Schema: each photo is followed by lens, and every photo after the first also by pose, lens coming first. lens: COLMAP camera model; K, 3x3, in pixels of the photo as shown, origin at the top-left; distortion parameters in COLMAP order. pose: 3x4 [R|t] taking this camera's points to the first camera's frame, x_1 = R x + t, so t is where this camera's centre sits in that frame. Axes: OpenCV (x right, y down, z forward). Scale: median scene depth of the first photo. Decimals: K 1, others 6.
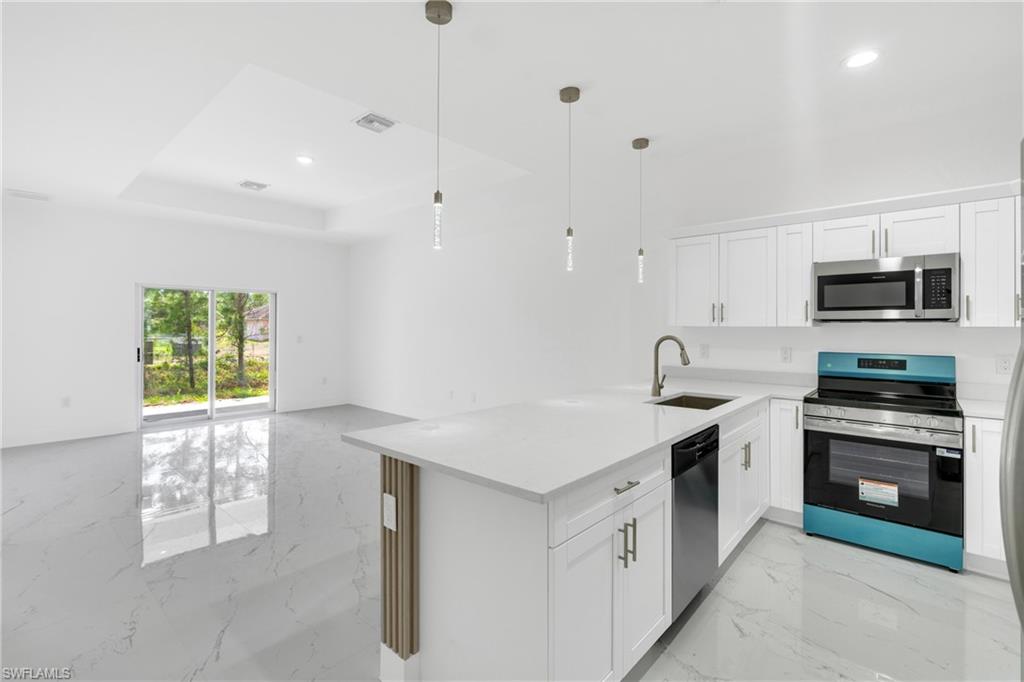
lens RADIAL K [[463.3, 0, 515.5], [0, 463.3, 332.8], [0, 0, 1]] dist [-0.007232, 0.002290]
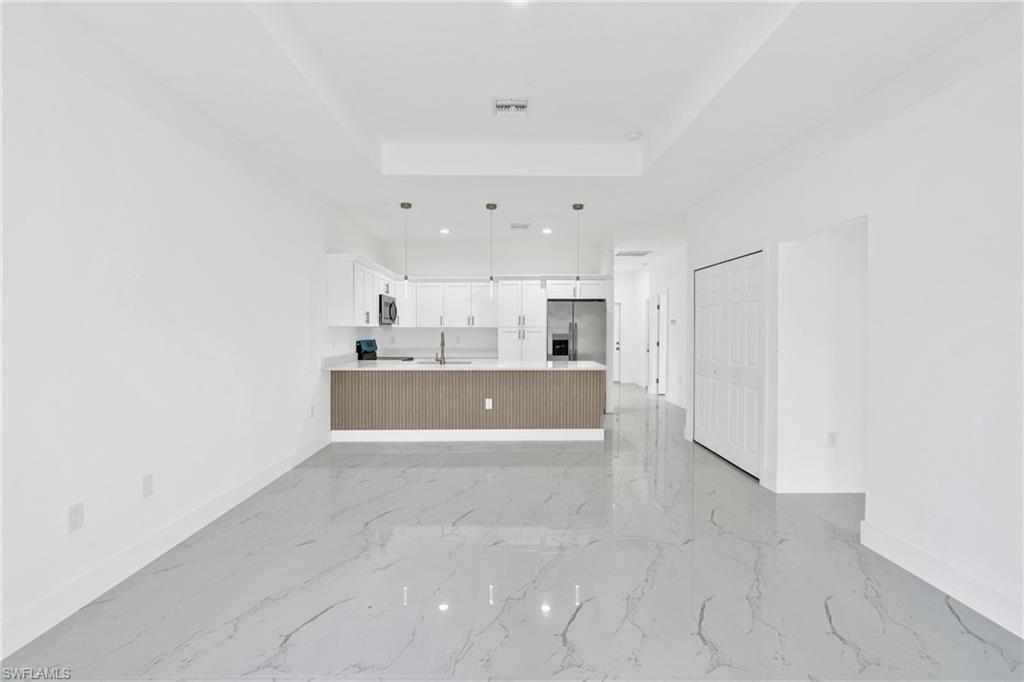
lens RADIAL K [[463.3, 0, 505.0], [0, 463.3, 339.6], [0, 0, 1]] dist [-0.007232, 0.002290]
pose [[-0.659686, -0.021202, 0.751242, -1.248503], [0.004931, 0.999458, 0.032538, -0.021455], [-0.751525, 0.025169, -0.659225, 2.014984]]
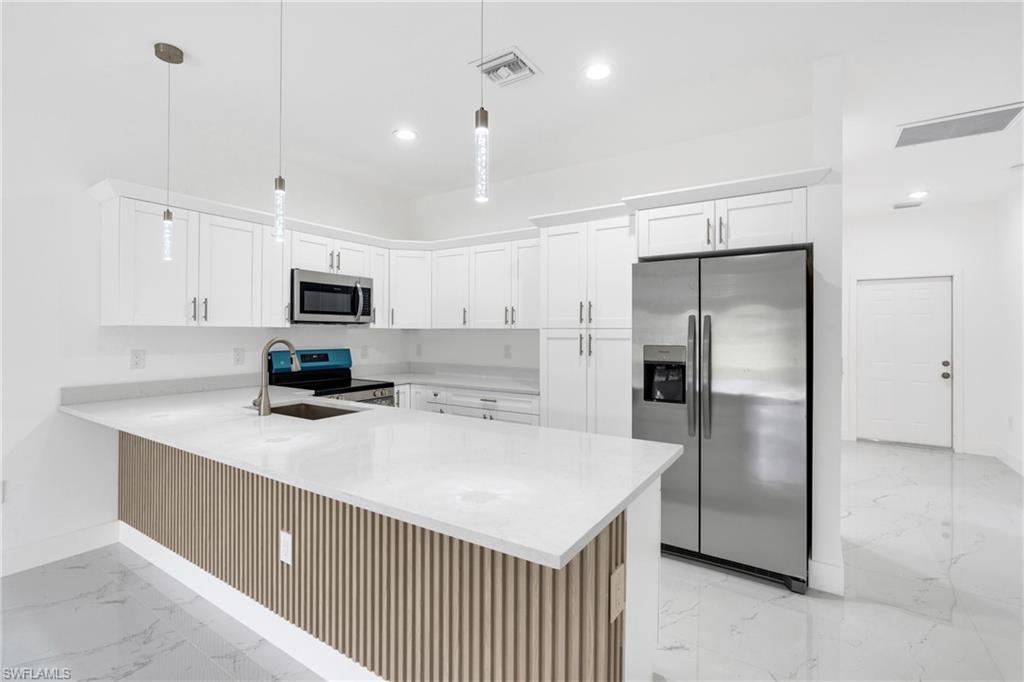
lens RADIAL K [[463.3, 0, 507.5], [0, 463.3, 334.3], [0, 0, 1]] dist [-0.007232, 0.002290]
pose [[-0.128144, -0.009910, 0.991706, -0.521443], [0.006405, 0.999921, 0.010820, -0.006072], [-0.991735, 0.007738, -0.128071, 0.681493]]
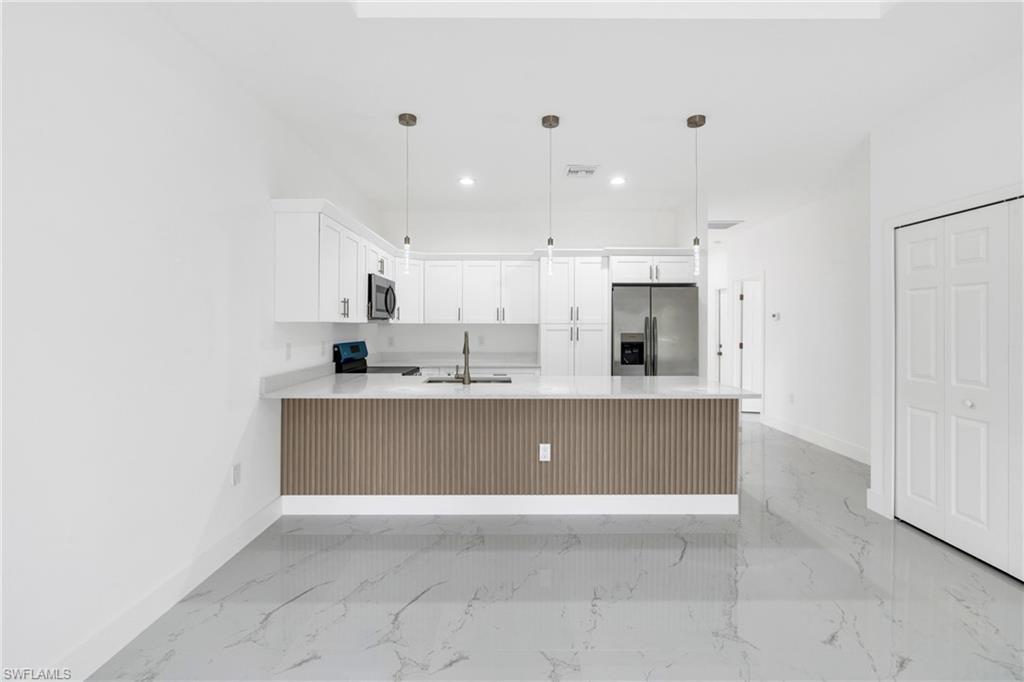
lens RADIAL K [[463.3, 0, 507.5], [0, 463.3, 327.8], [0, 0, 1]] dist [-0.007232, 0.002290]
pose [[-0.650989, -0.008543, 0.759039, -0.620933], [0.004305, 0.999879, 0.014946, -0.017949], [-0.759075, 0.012997, -0.650873, 1.645080]]
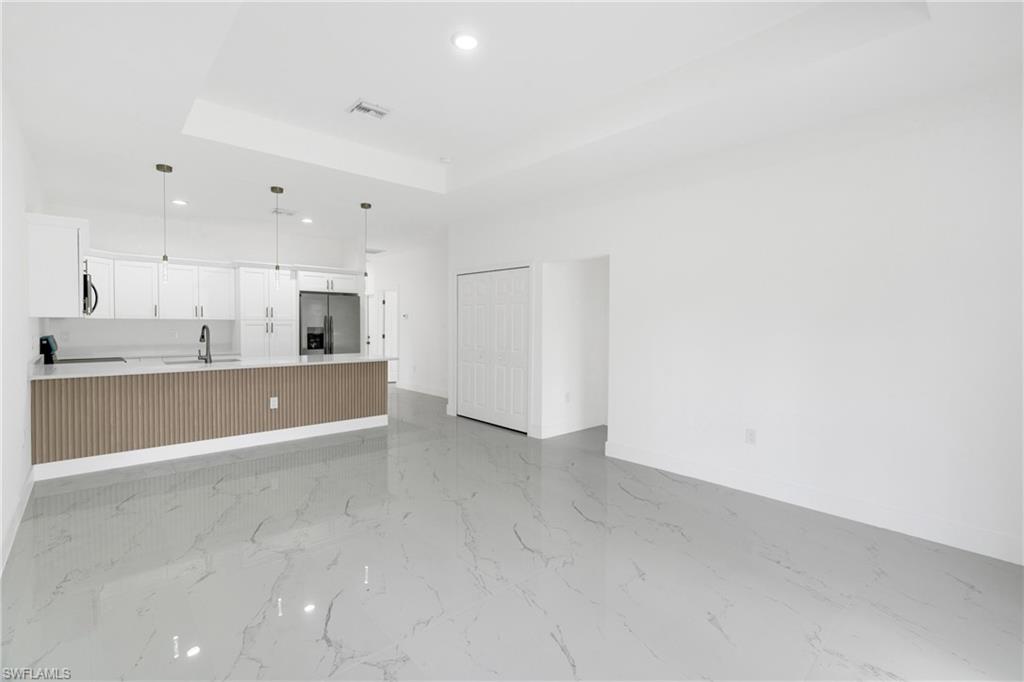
lens RADIAL K [[463.3, 0, 502.6], [0, 463.3, 335.8], [0, 0, 1]] dist [-0.007232, 0.002290]
pose [[-0.991728, -0.013429, 0.127654, -0.886007], [-0.008658, 0.999245, 0.037863, -0.024160], [-0.128066, 0.036445, -0.991096, 2.407242]]
